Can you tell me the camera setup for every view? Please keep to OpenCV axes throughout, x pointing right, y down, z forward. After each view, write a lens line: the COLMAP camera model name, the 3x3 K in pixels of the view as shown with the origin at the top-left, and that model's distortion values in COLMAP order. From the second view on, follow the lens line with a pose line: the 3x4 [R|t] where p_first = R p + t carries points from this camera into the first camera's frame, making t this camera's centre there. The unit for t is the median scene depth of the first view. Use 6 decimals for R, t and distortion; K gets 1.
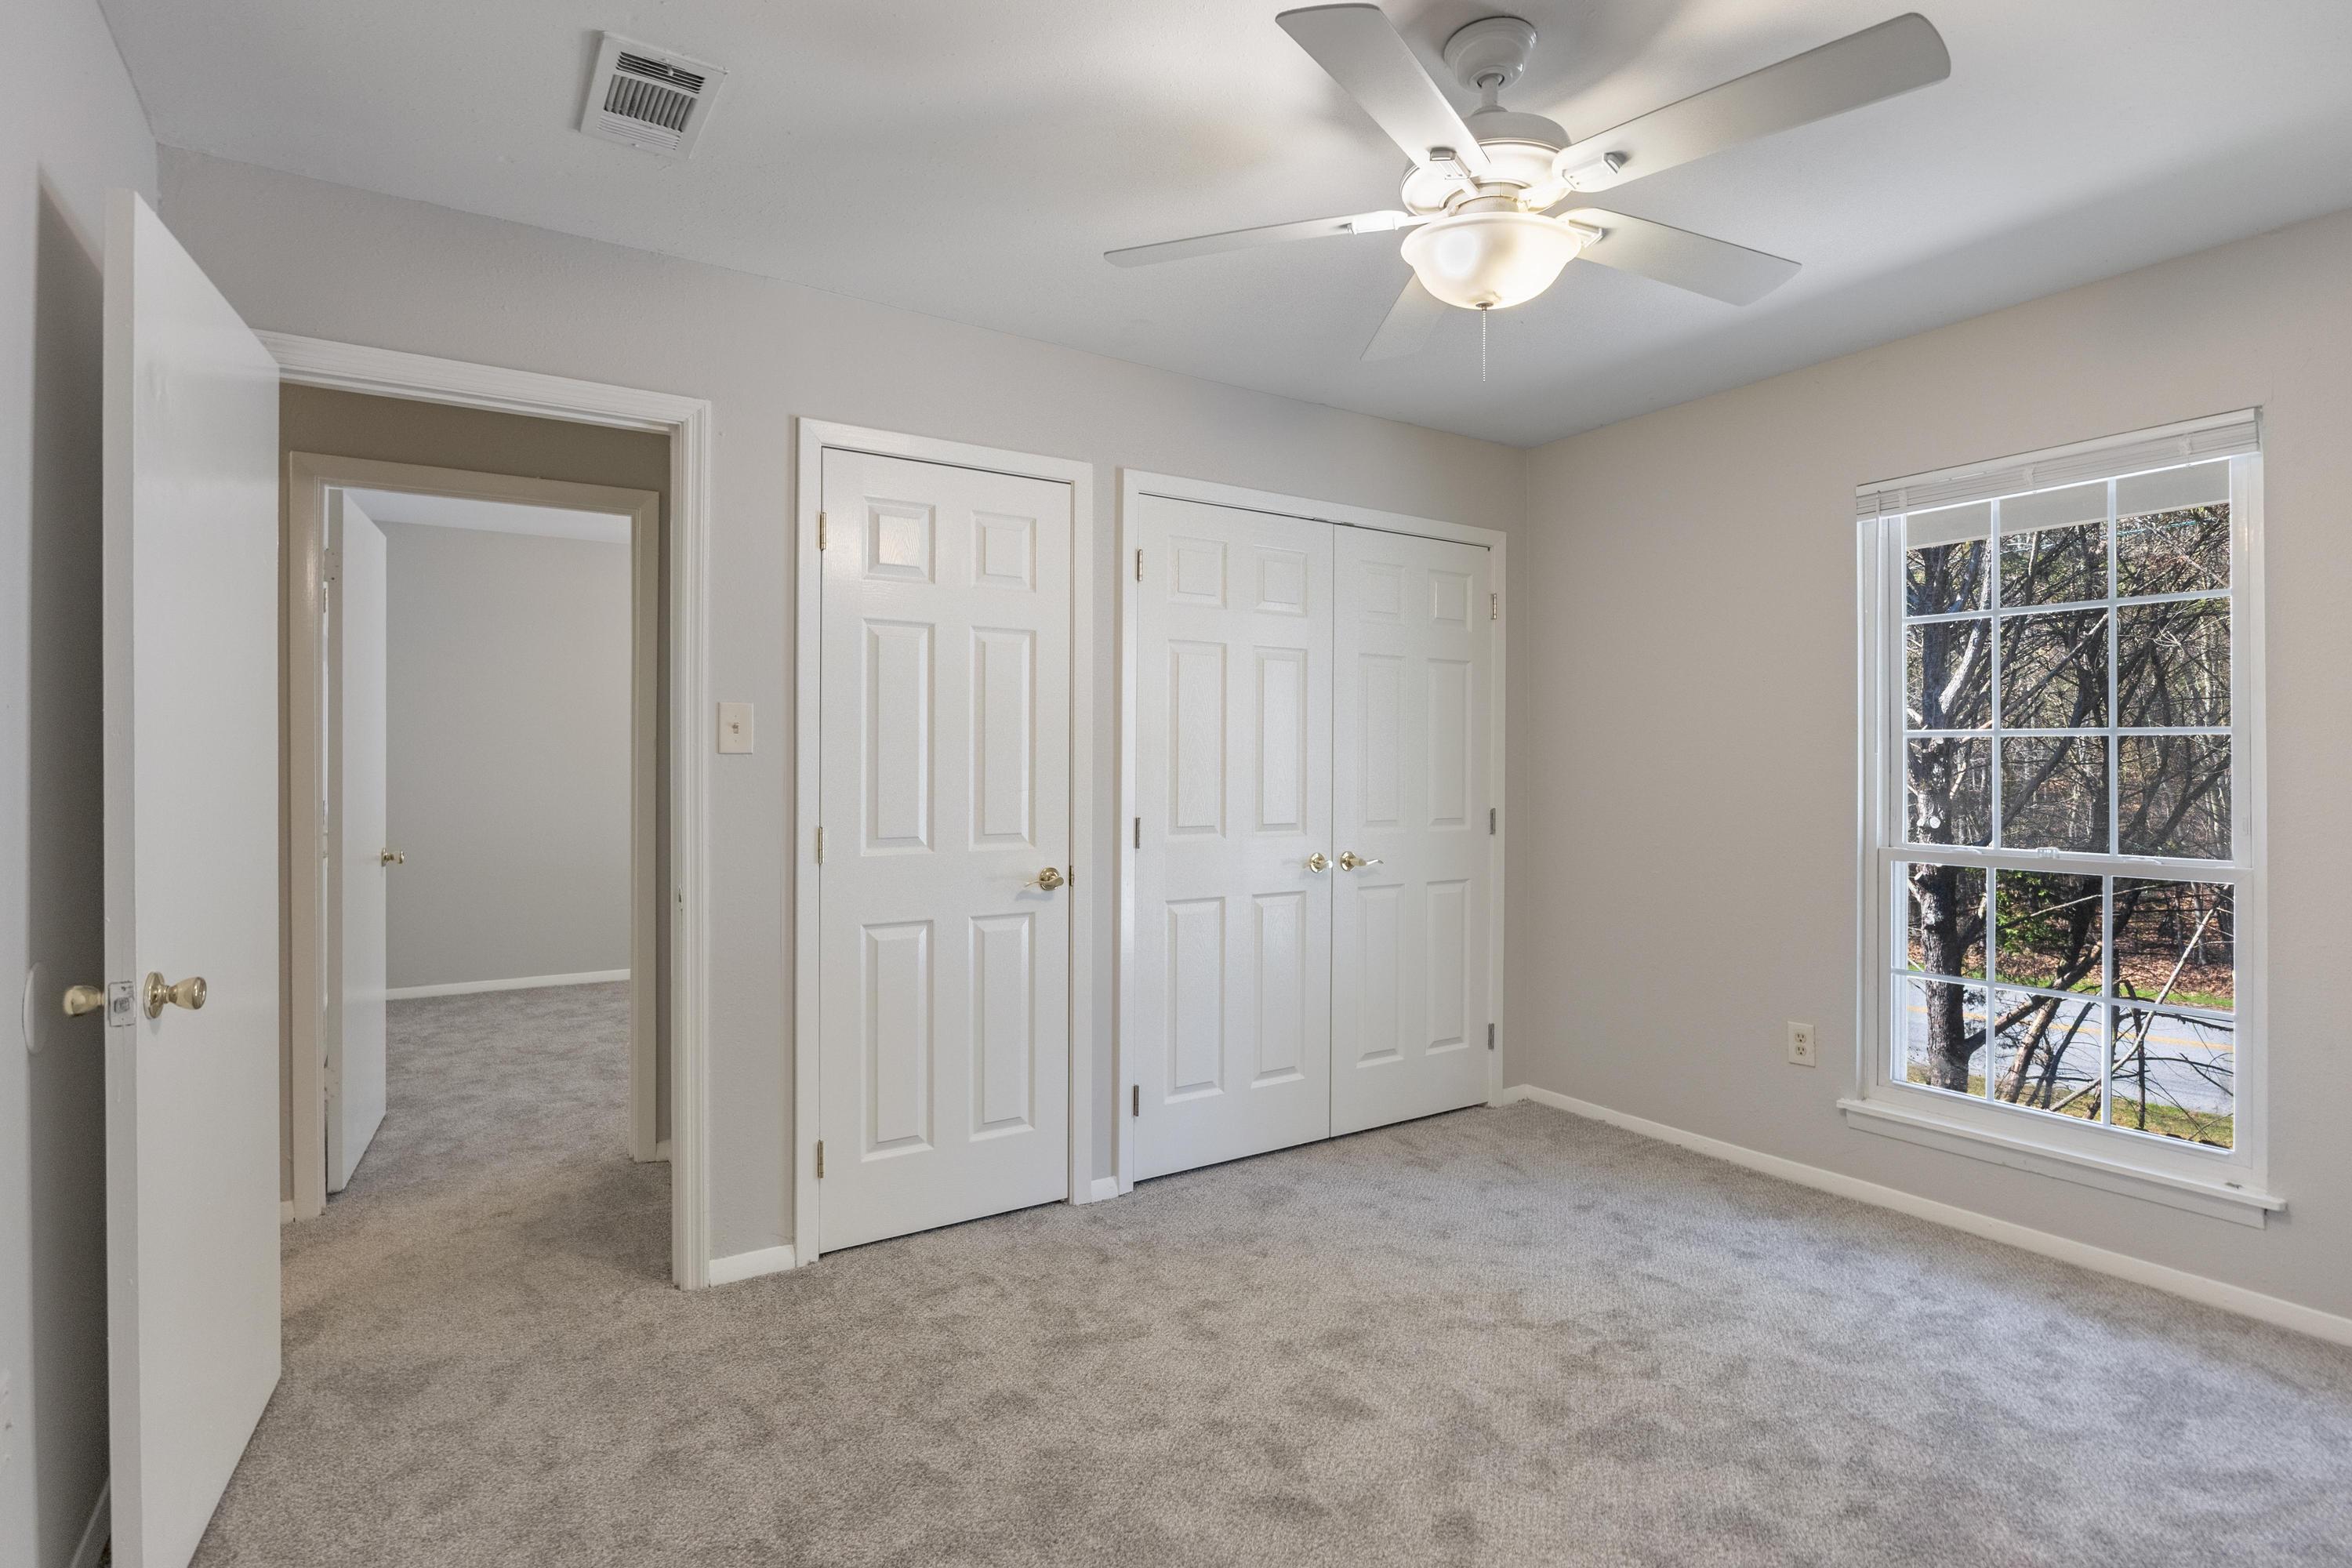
lens RADIAL K [[1200.3, 0, 1176.0], [0, 1200.3, 784.0], [0, 0, 1]] dist [-0.000565, -0.001103]
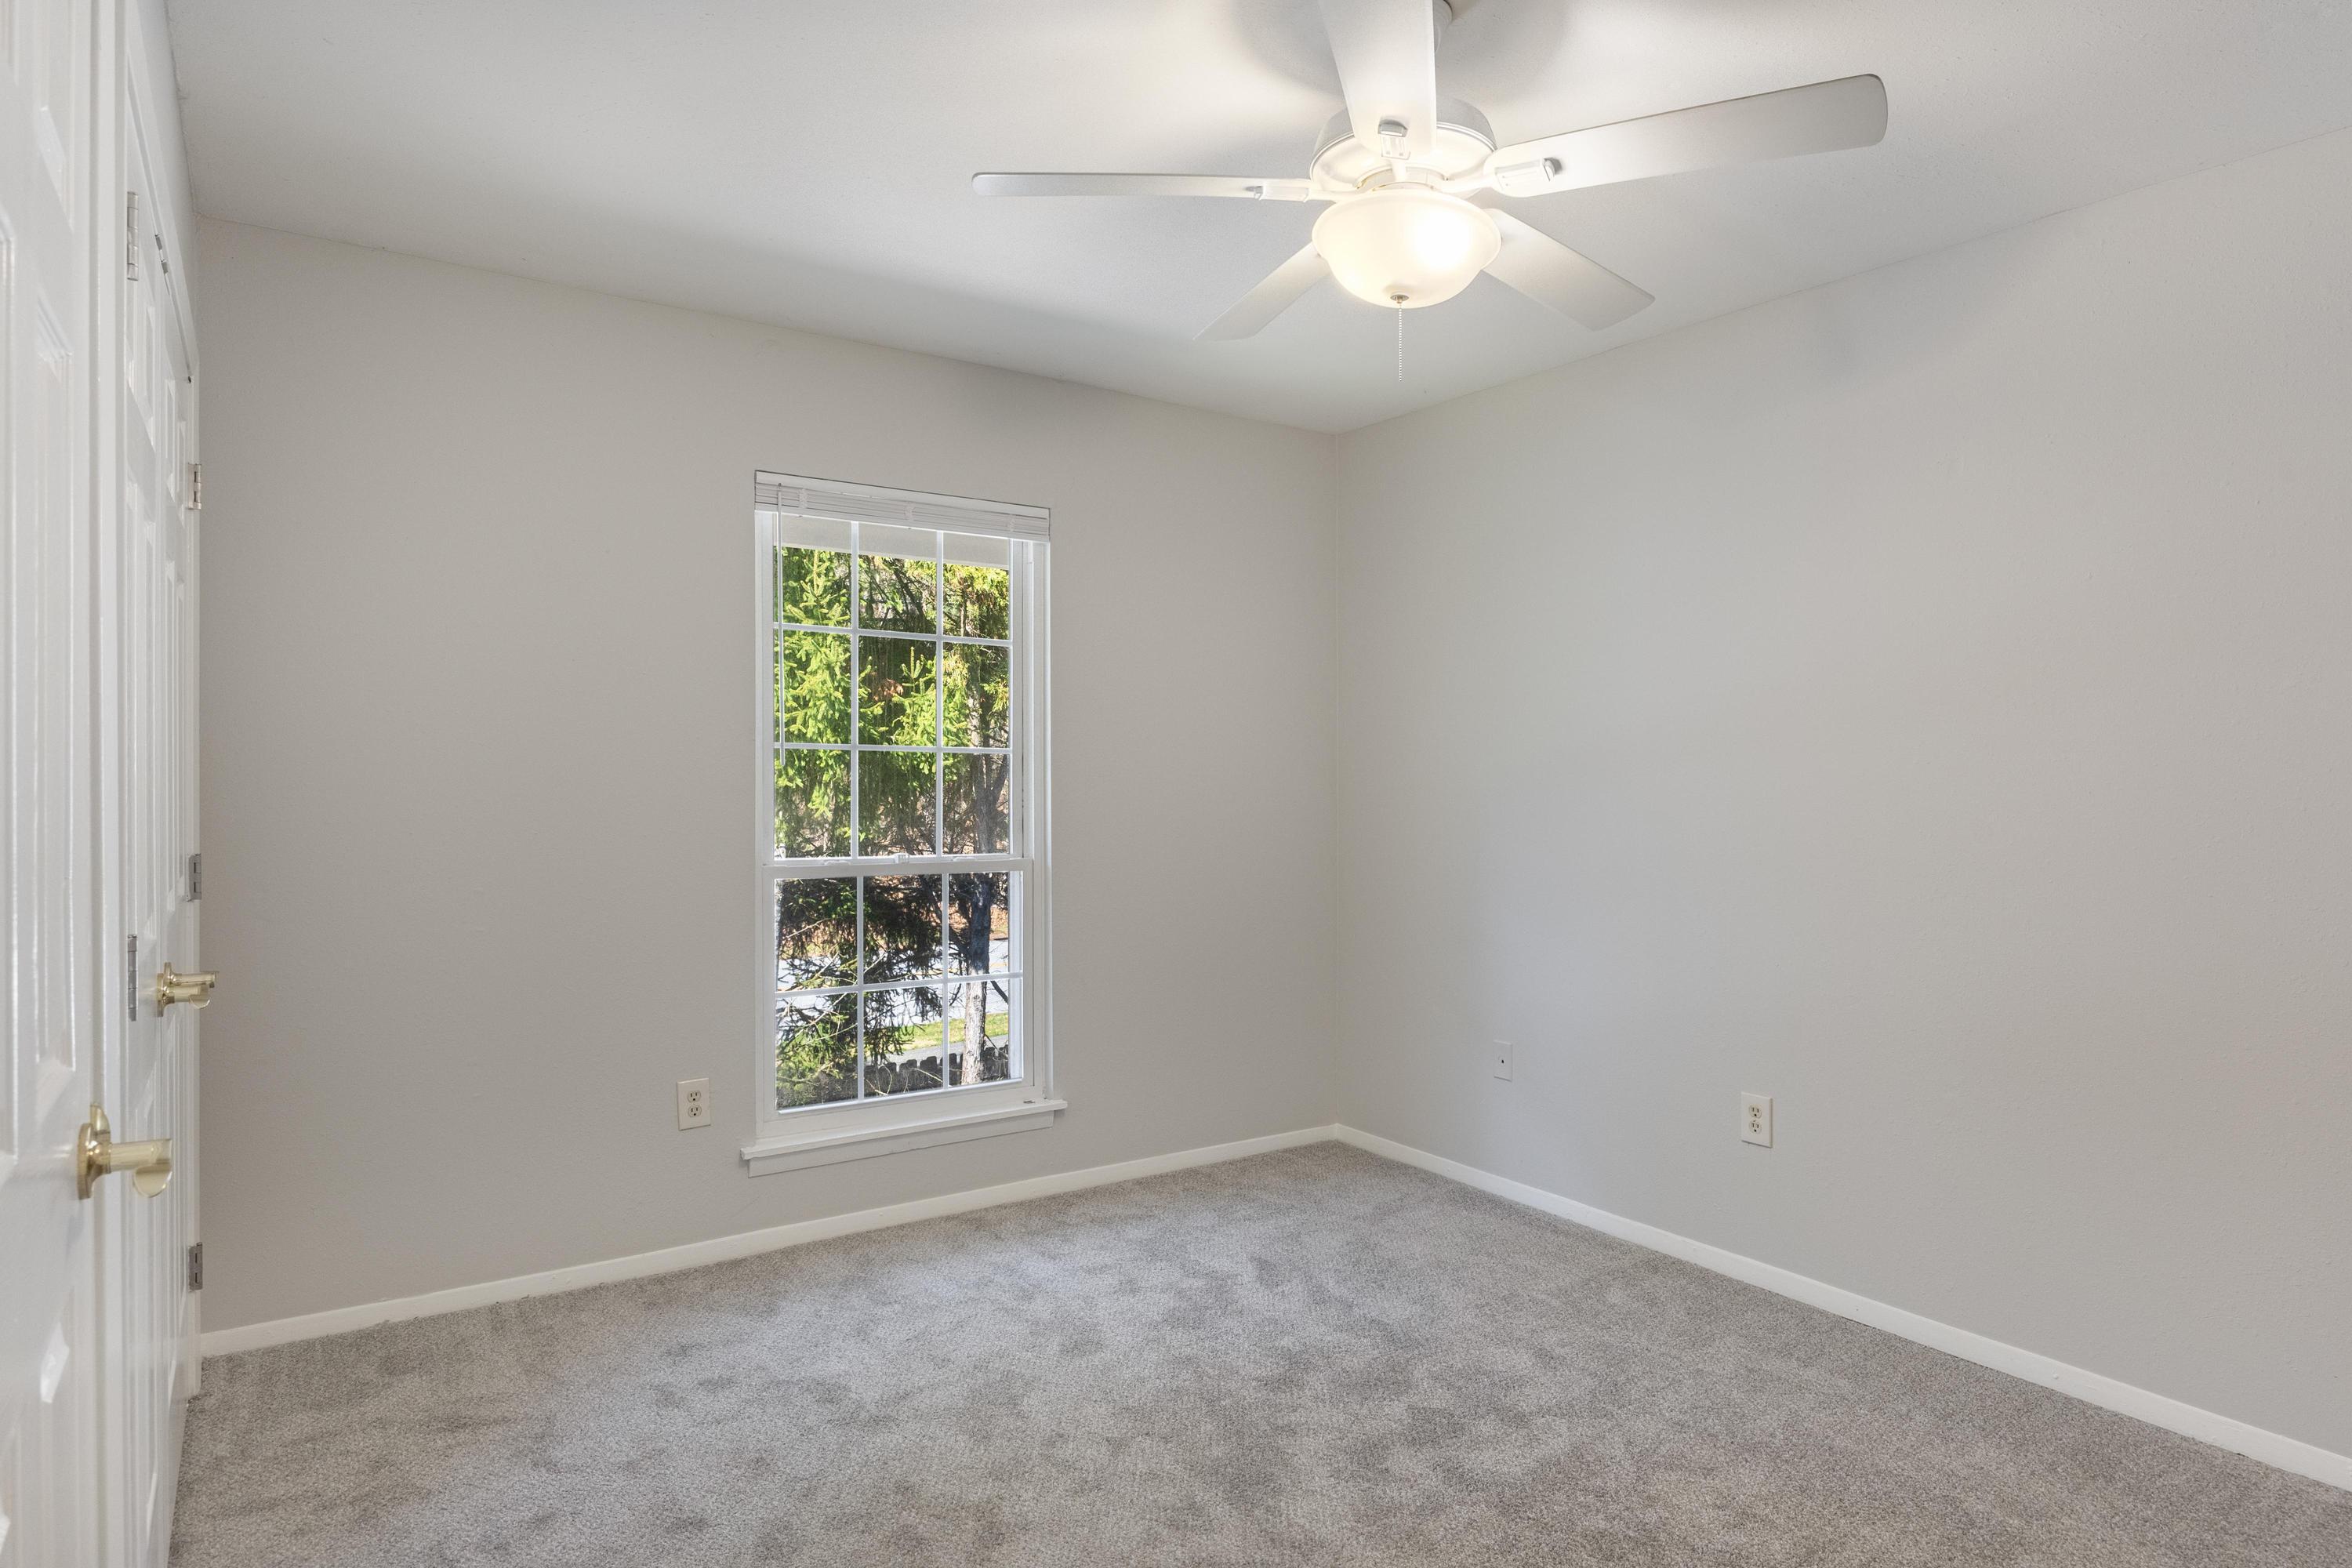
lens RADIAL K [[1300.5, 0, 1176.0], [0, 1300.5, 784.0], [0, 0, 1]] dist [0.004381, 0.000886]
pose [[-0.019986, -0.001601, 0.999799, -0.451227], [0.011808, 0.999929, 0.001838, -0.008362], [-0.999731, 0.011842, -0.019965, 0.739776]]
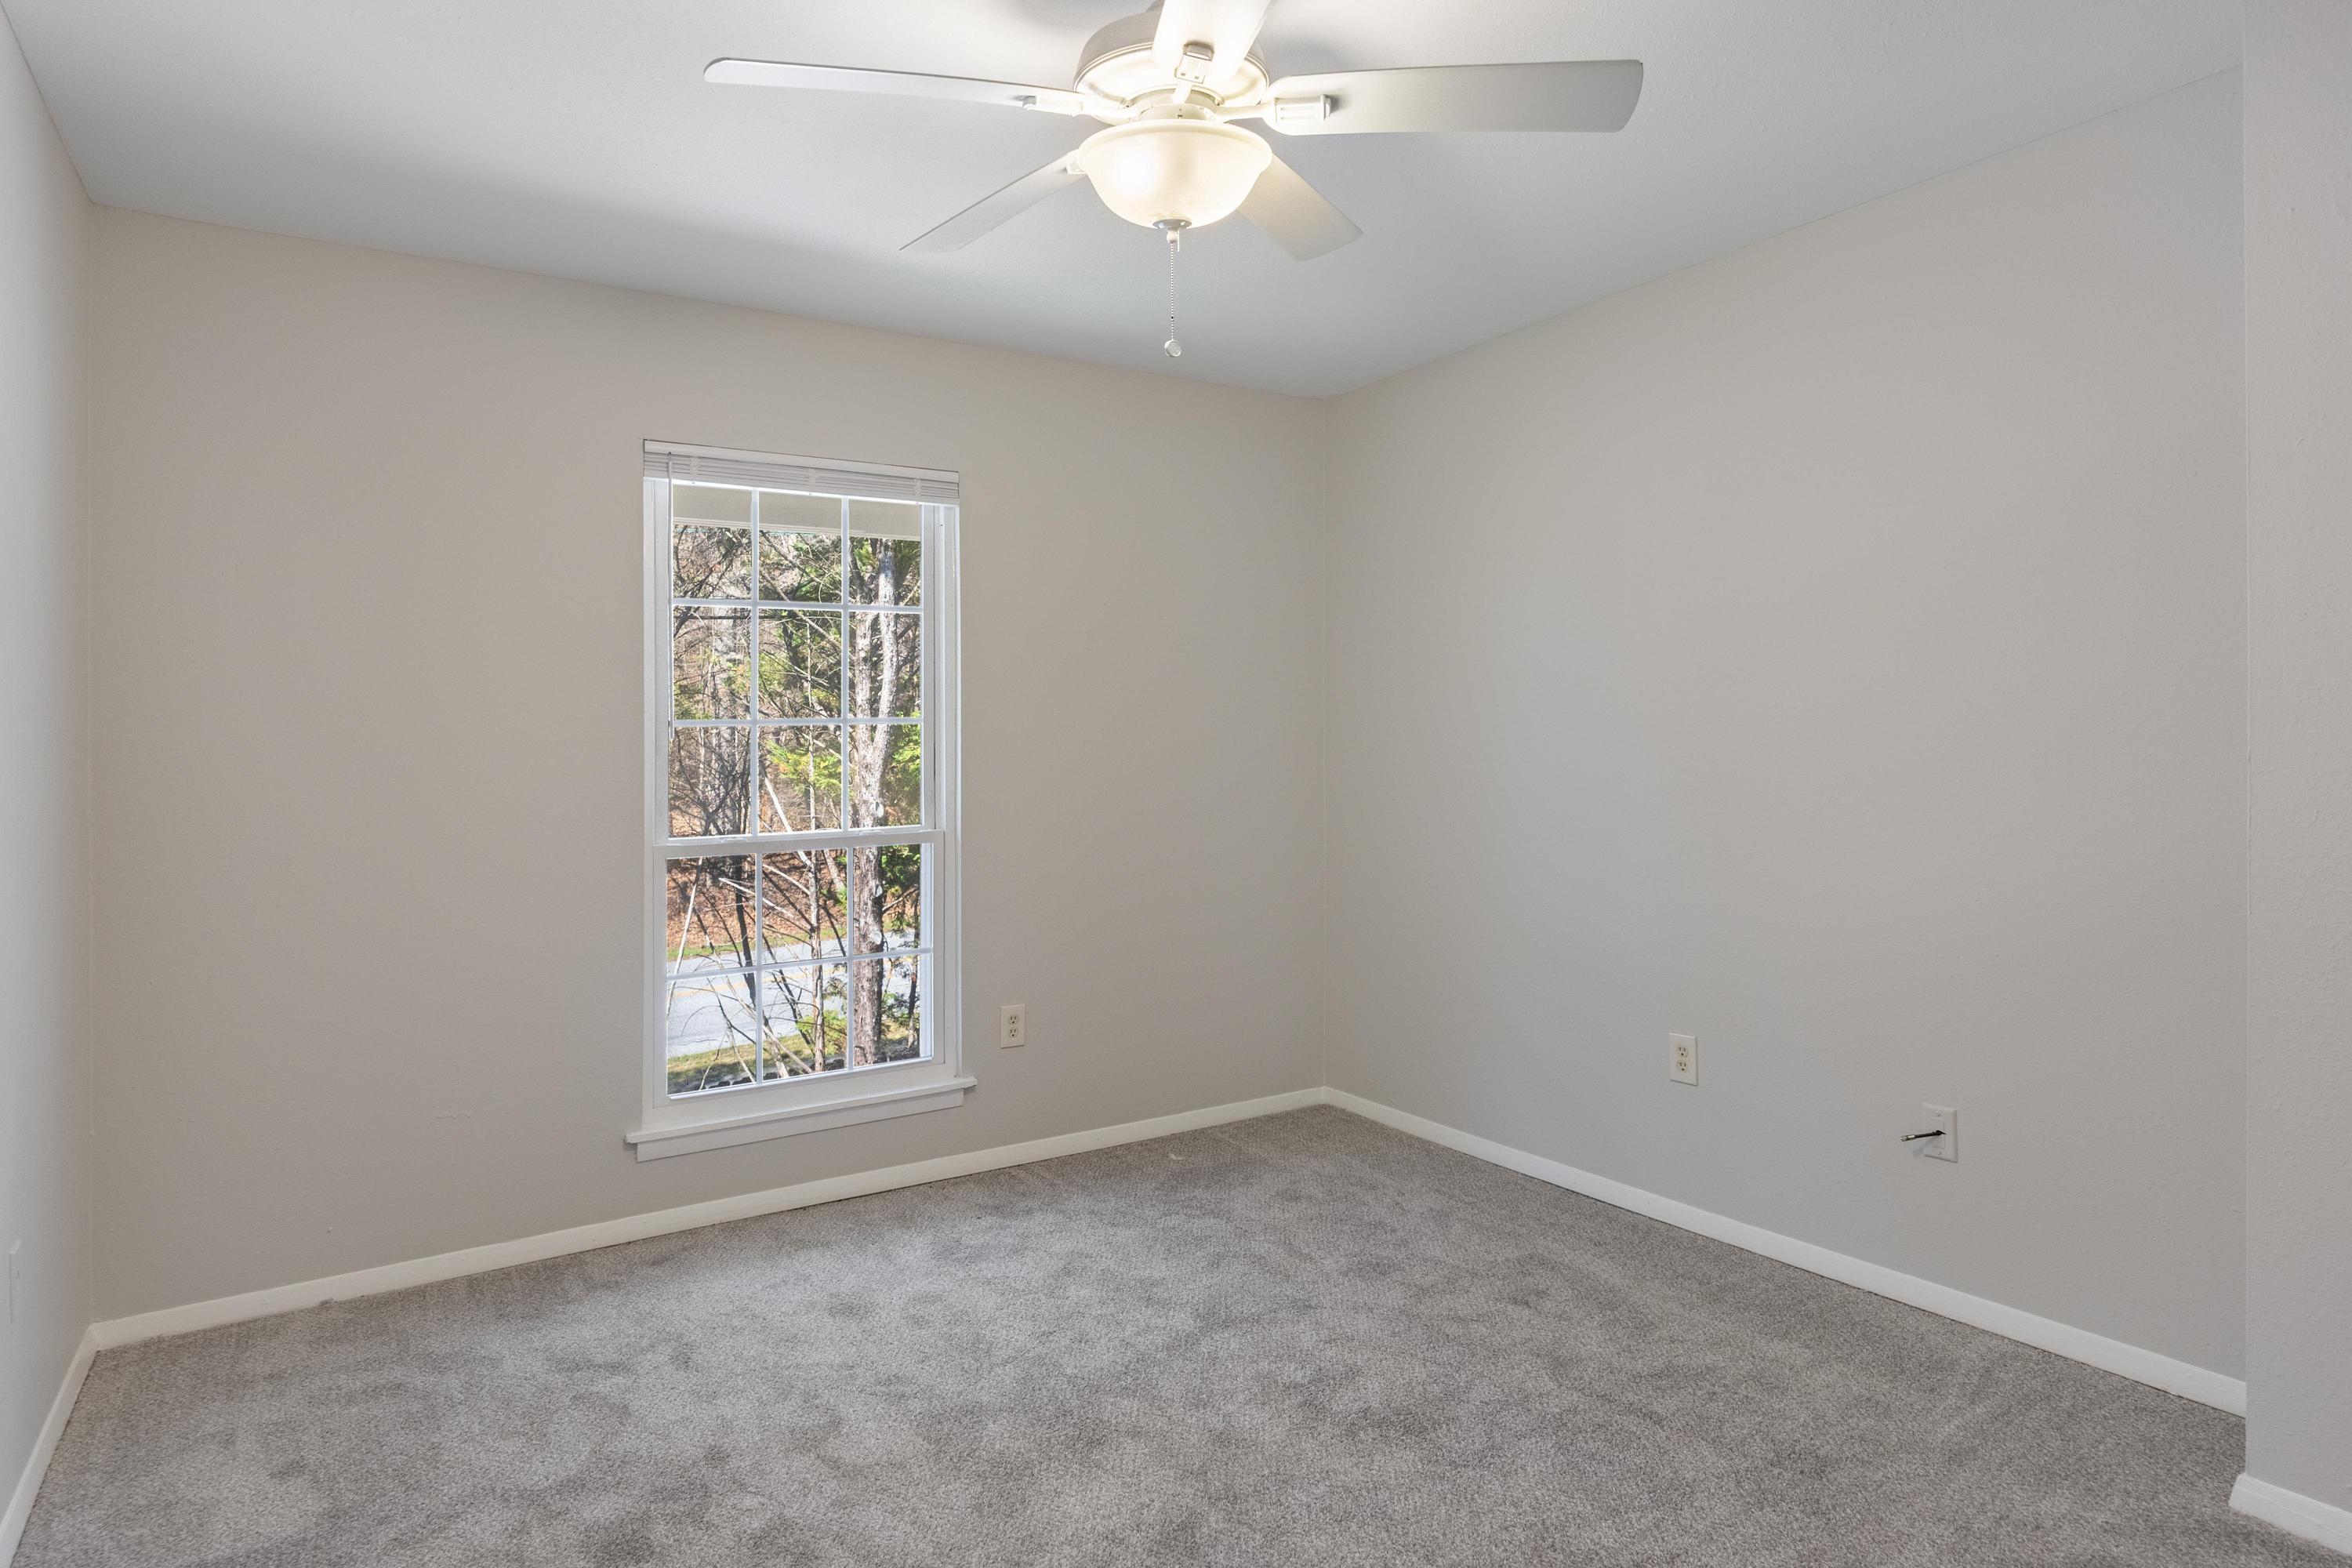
lens RADIAL K [[1285.6, 0, 1181.7], [0, 1285.6, 737.0], [0, 0, 1]] dist [-0.077399, 0.056066]
pose [[-0.014112, 0.008549, 0.999864, -0.401951], [0.029198, 0.999541, -0.008134, -0.006726], [-0.999474, 0.029079, -0.014355, 0.651091]]
